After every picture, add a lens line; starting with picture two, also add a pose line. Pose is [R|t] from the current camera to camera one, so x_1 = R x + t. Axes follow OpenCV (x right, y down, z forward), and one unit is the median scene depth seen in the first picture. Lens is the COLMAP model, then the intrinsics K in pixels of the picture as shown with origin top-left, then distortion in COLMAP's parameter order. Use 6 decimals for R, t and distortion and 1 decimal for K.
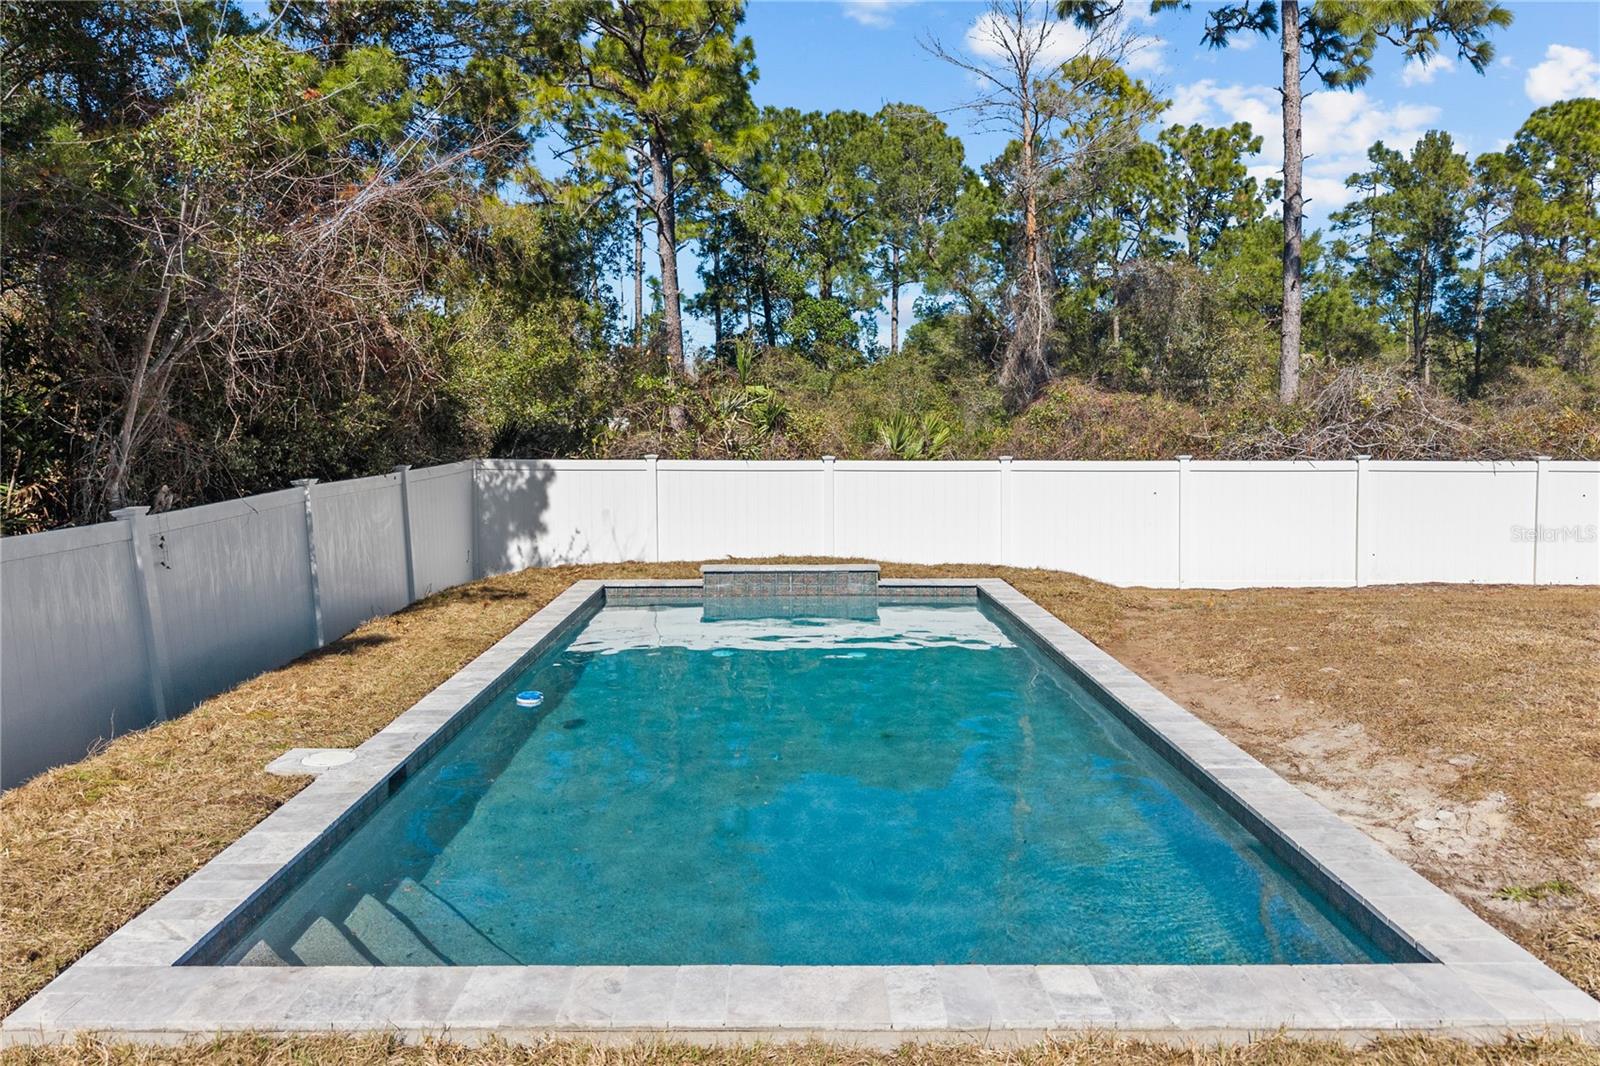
lens RADIAL K [[1084.9, 0, 800.0], [0, 1084.9, 533.0], [0, 0, 1]] dist [0.074273, -0.000317]
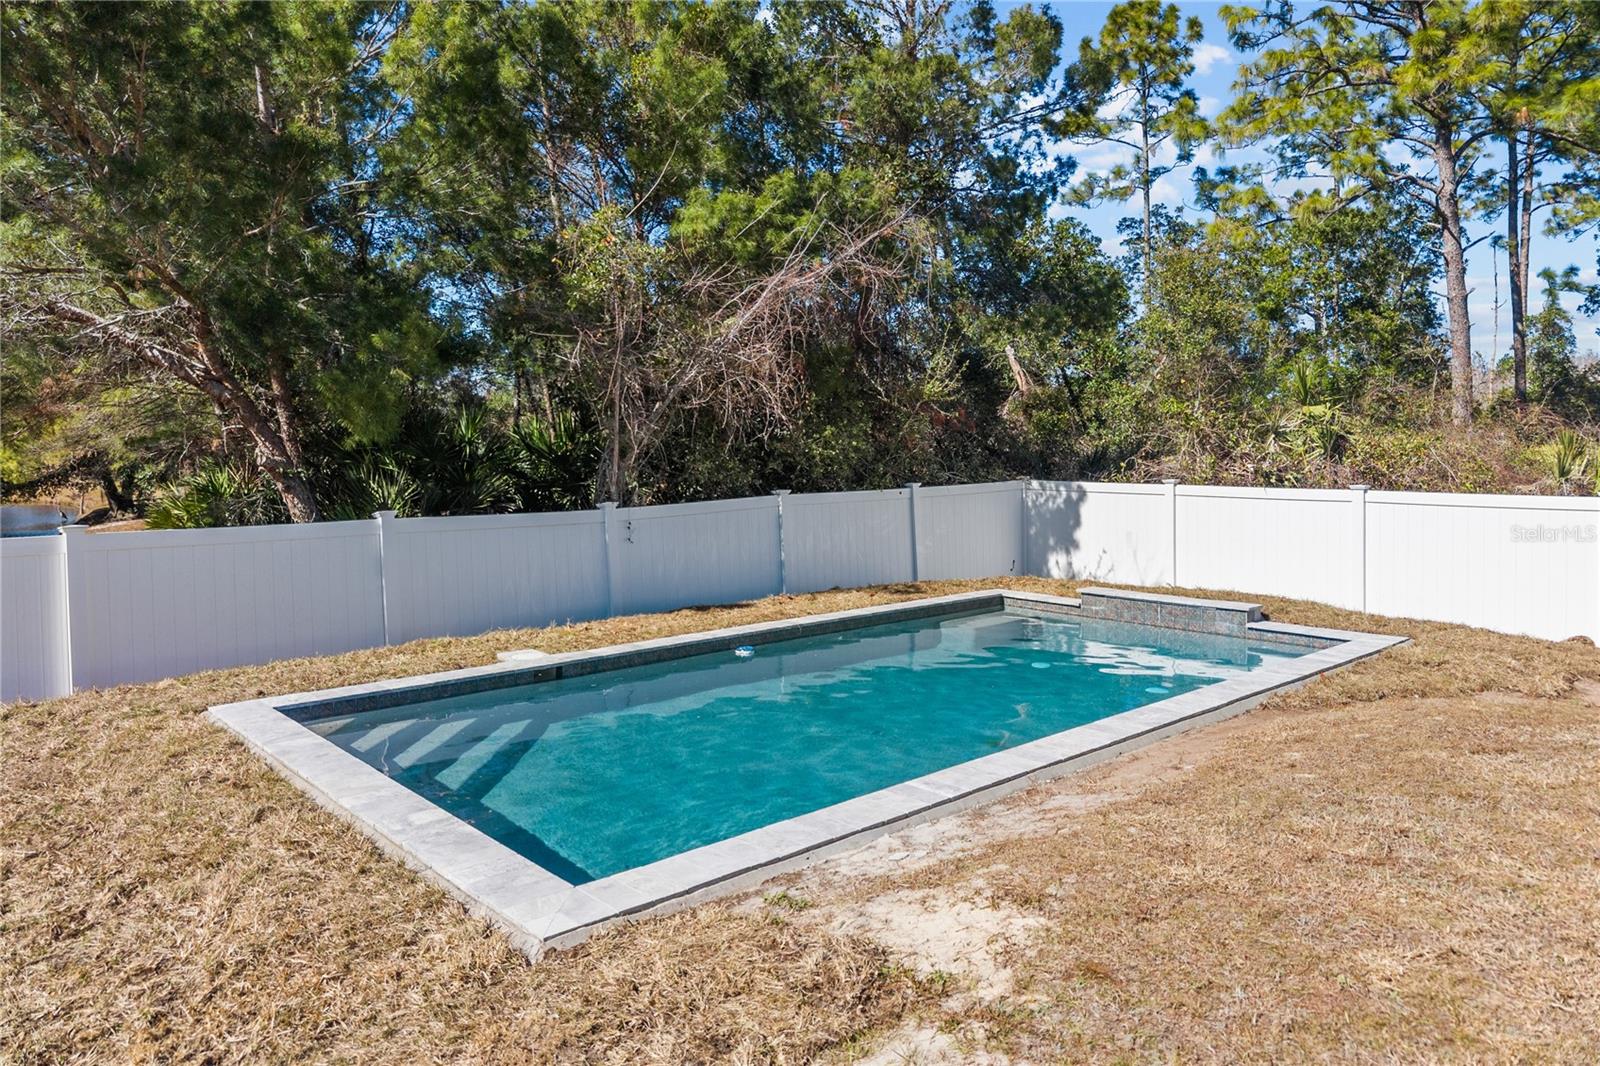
lens RADIAL K [[1084.9, 0, 800.0], [0, 1084.9, 533.0], [0, 0, 1]] dist [0.074273, -0.000317]
pose [[0.657737, 0.064731, -0.750461, 0.399309], [-0.077335, 0.996839, 0.018203, -0.014724], [0.749268, 0.046065, 0.660663, 0.079159]]
